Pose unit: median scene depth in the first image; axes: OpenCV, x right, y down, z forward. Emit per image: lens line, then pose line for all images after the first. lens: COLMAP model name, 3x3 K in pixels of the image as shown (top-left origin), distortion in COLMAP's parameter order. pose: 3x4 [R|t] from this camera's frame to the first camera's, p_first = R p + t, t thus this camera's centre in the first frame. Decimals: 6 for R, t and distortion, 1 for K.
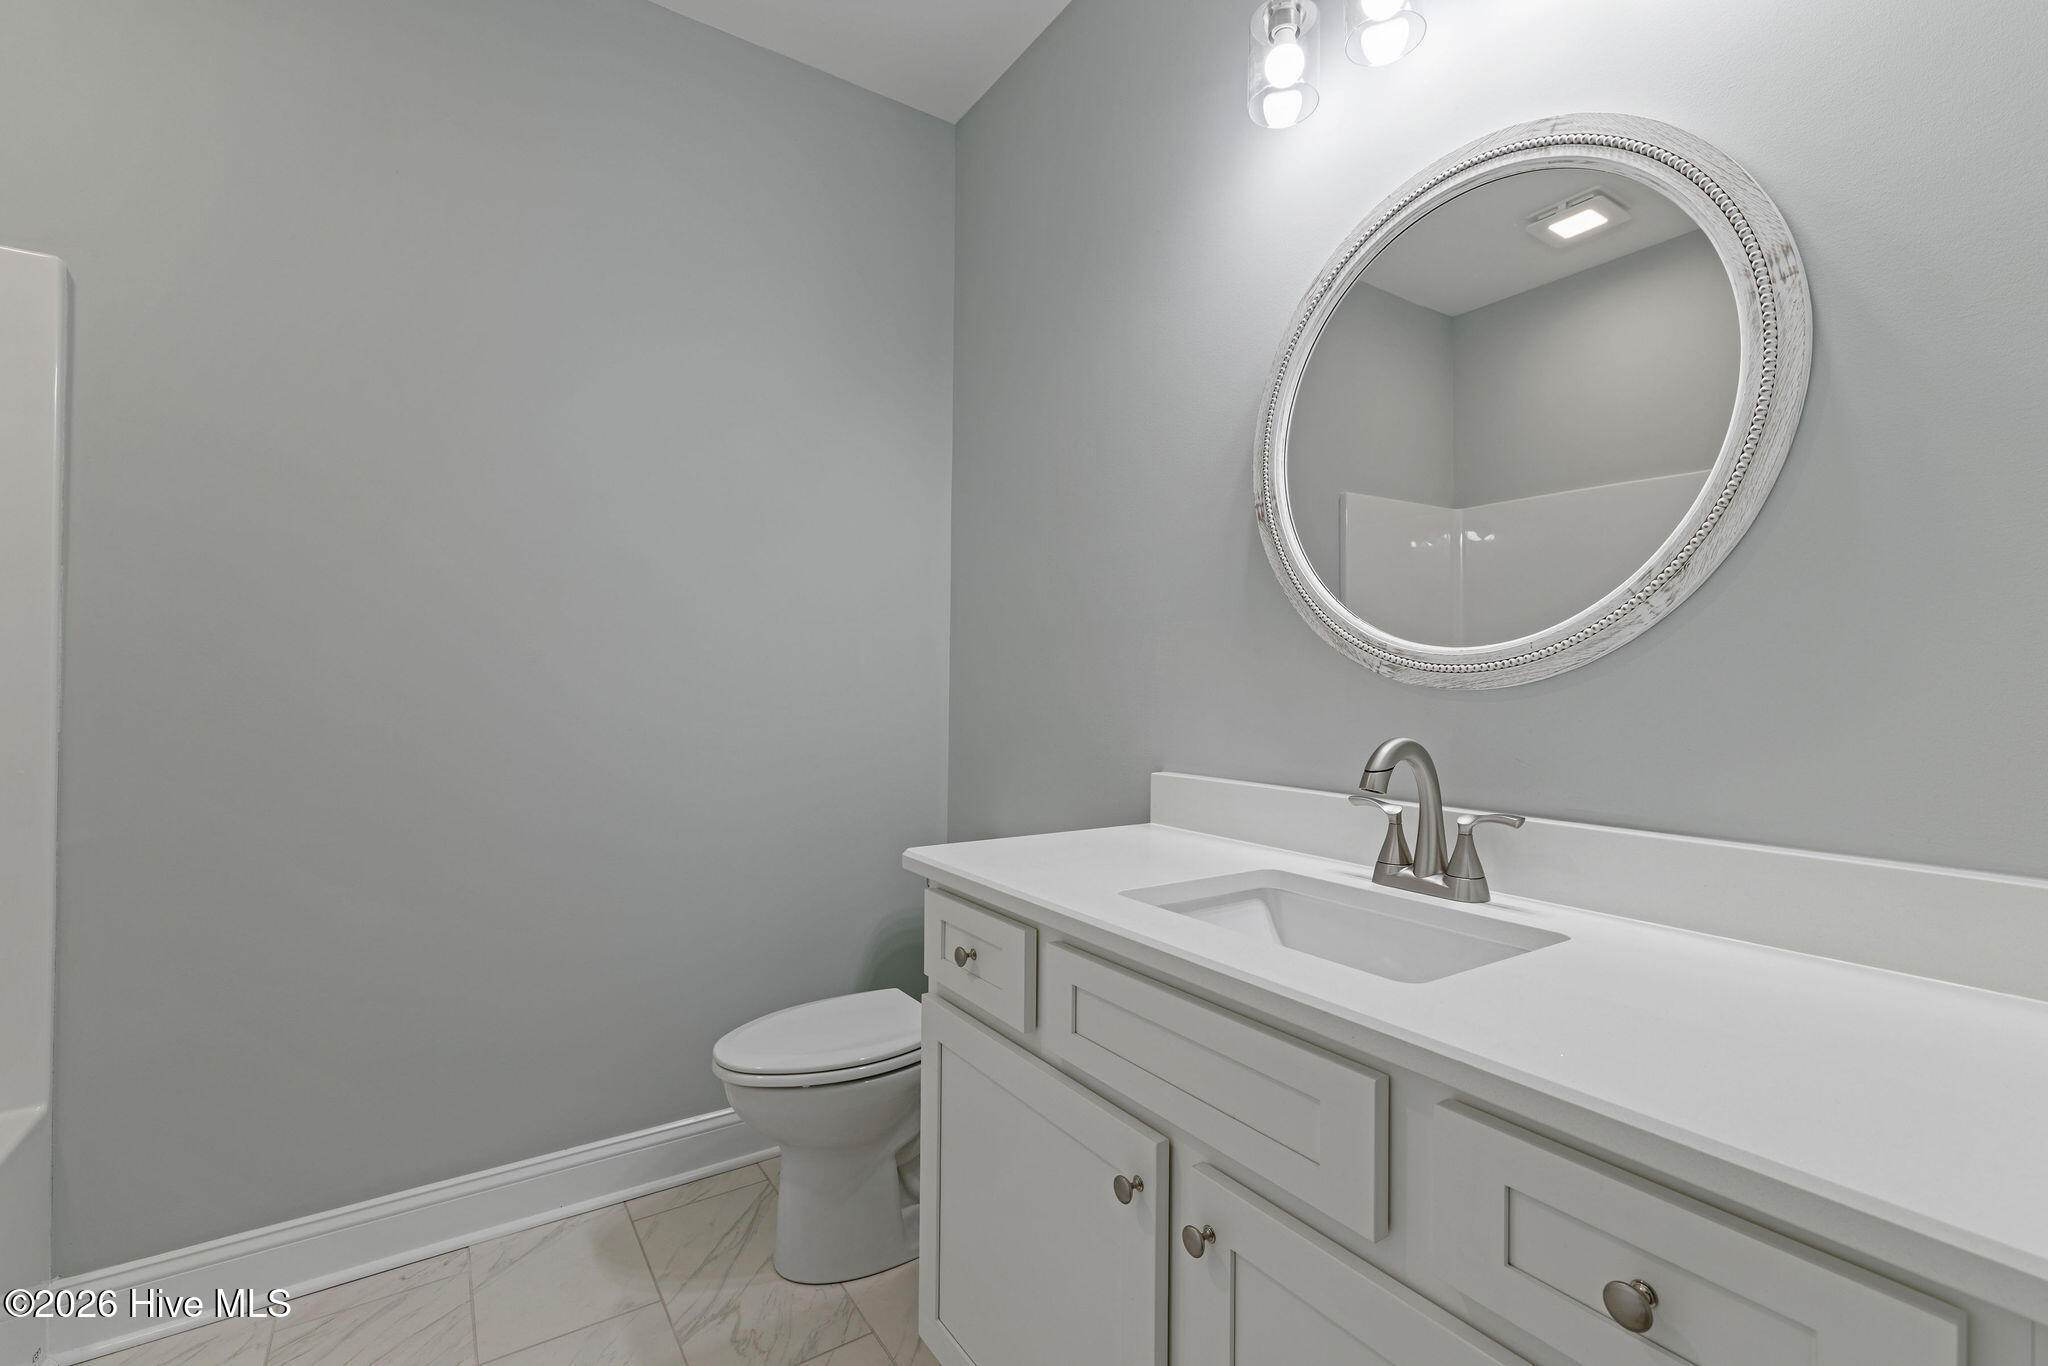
lens RADIAL K [[881.1, 0, 1024.2], [0, 881.1, 679.0], [0, 0, 1]] dist [0.002045, 0.000165]
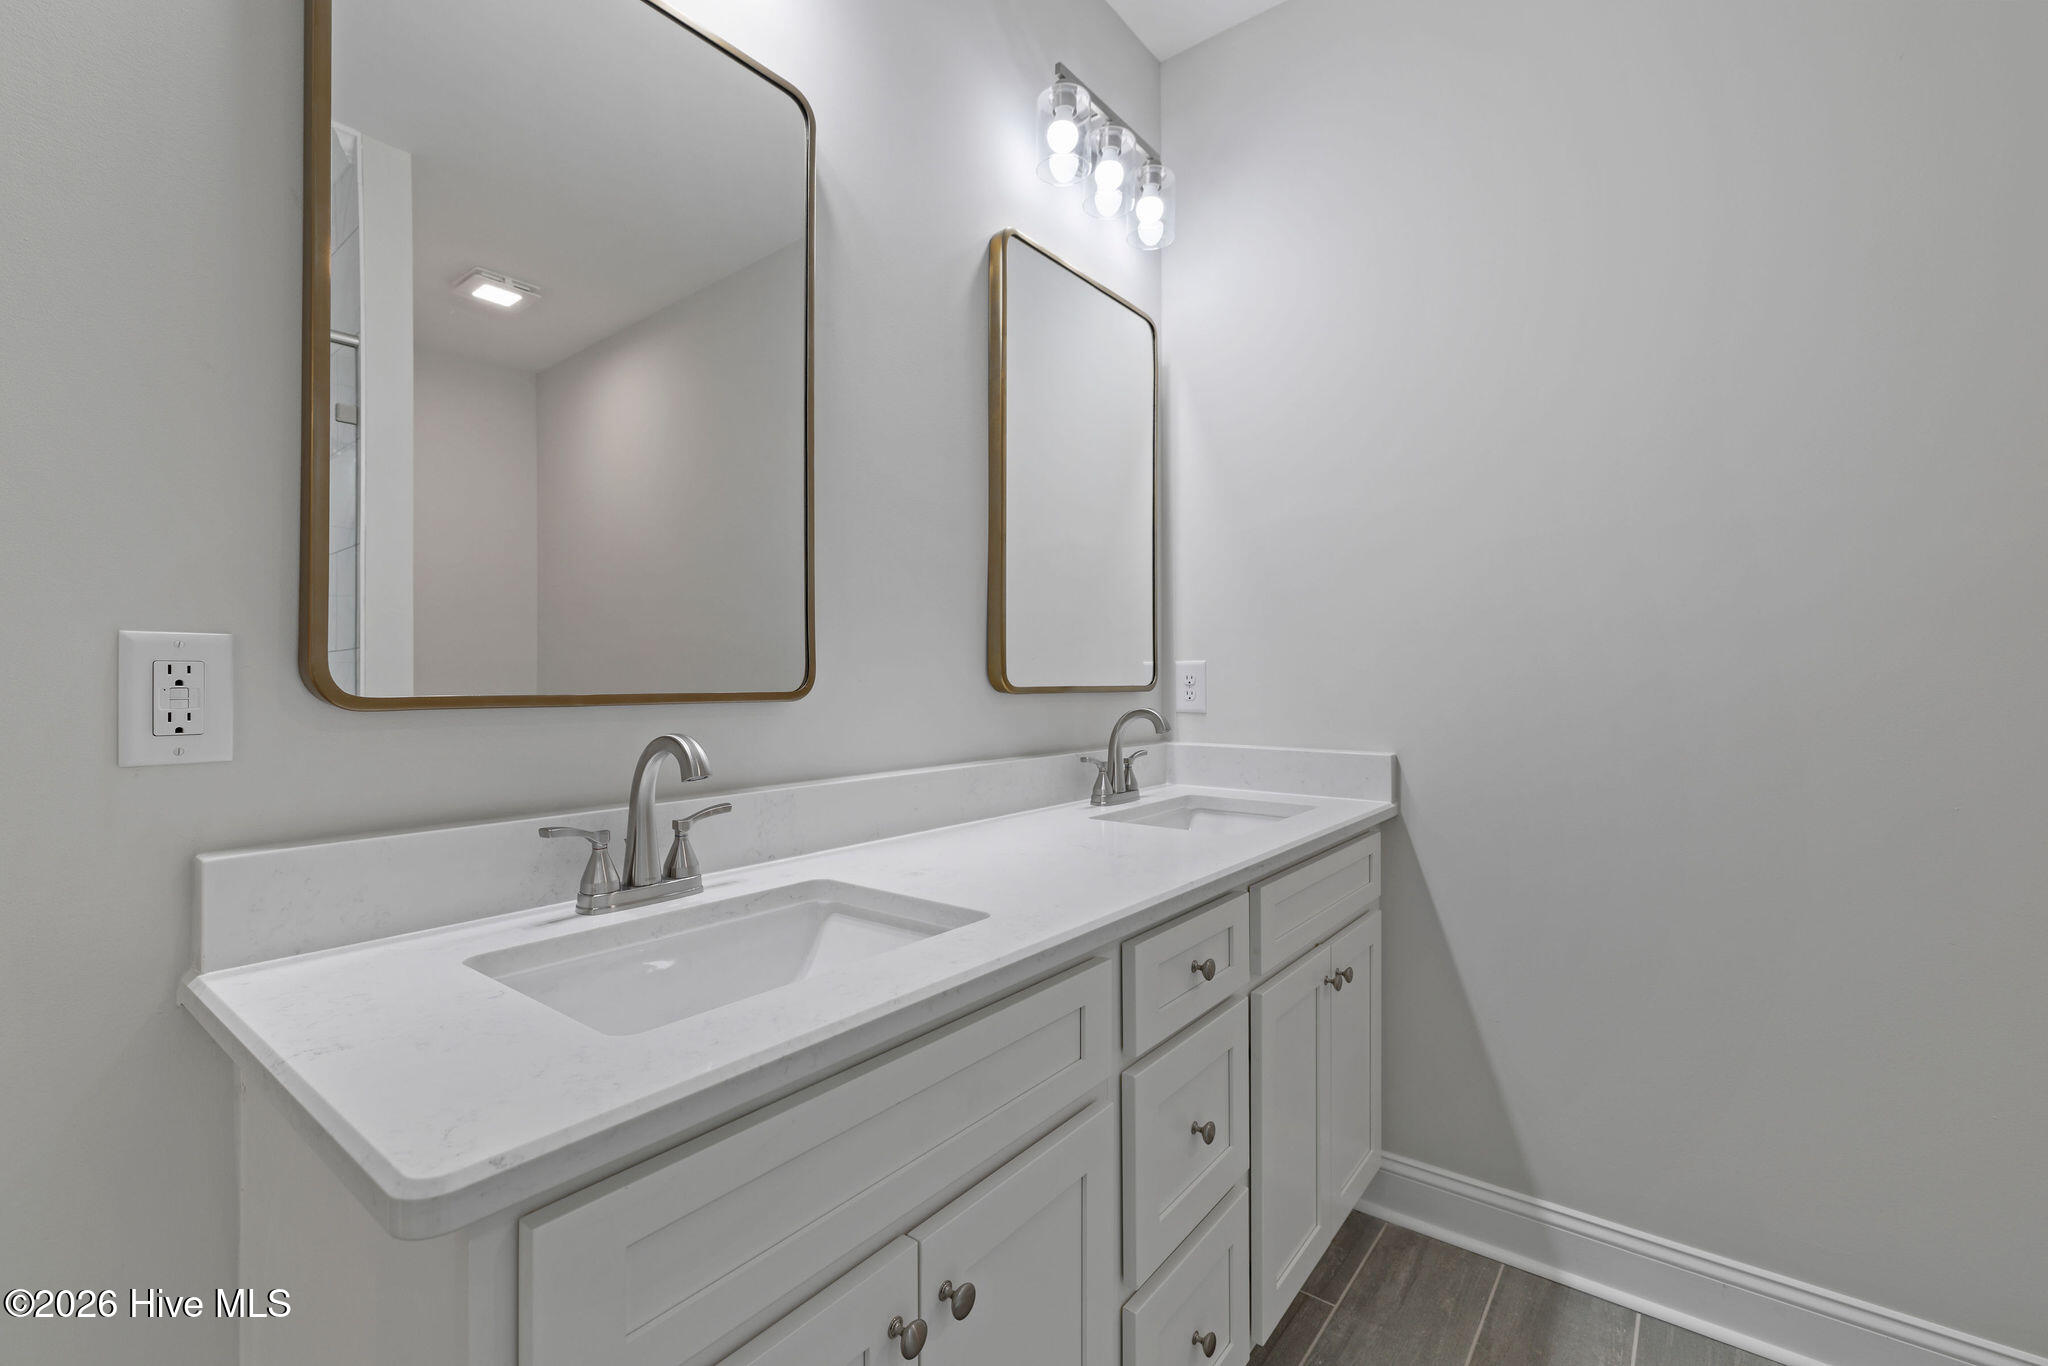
lens RADIAL K [[881.1, 0, 1024.2], [0, 881.1, 679.0], [0, 0, 1]] dist [0.002045, 0.000165]
pose [[-0.308508, -0.005894, 0.951203, -0.724058], [-0.000196, 0.999981, 0.006132, 0.007849], [-0.951222, 0.001705, -0.308503, 1.237868]]
